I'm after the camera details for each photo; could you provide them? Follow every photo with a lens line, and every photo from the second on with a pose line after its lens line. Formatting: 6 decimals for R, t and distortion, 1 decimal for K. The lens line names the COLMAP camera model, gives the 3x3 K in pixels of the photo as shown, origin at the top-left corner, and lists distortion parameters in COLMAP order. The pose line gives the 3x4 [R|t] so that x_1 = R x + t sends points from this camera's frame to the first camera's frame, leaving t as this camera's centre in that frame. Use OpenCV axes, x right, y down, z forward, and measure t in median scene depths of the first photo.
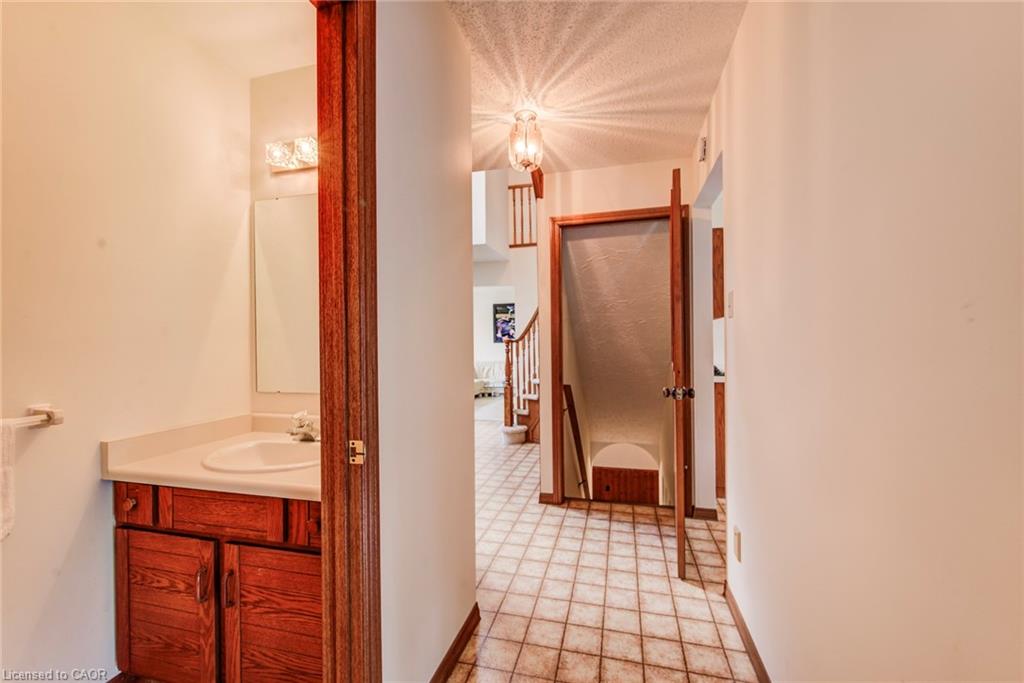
lens RADIAL K [[409.5, 0, 512.0], [0, 409.5, 341.5], [0, 0, 1]] dist [-0.000030, 0.000064]
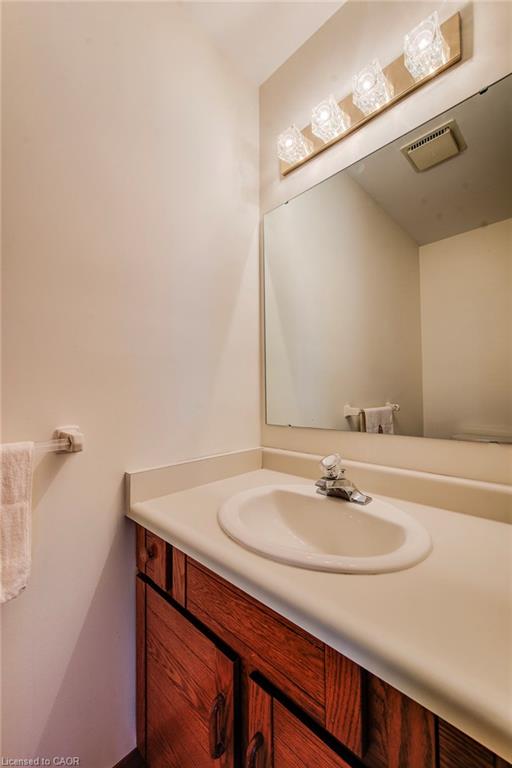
lens RADIAL K [[307.1, 0, 256.0], [0, 307.1, 384.0], [0, 0, 1]] dist [-0.000030, 0.000064]
pose [[0.868730, -0.013634, -0.495098, -0.447148], [0.001596, 0.999693, -0.024729, 0.074691], [0.495283, 0.020693, 0.868485, 0.583109]]
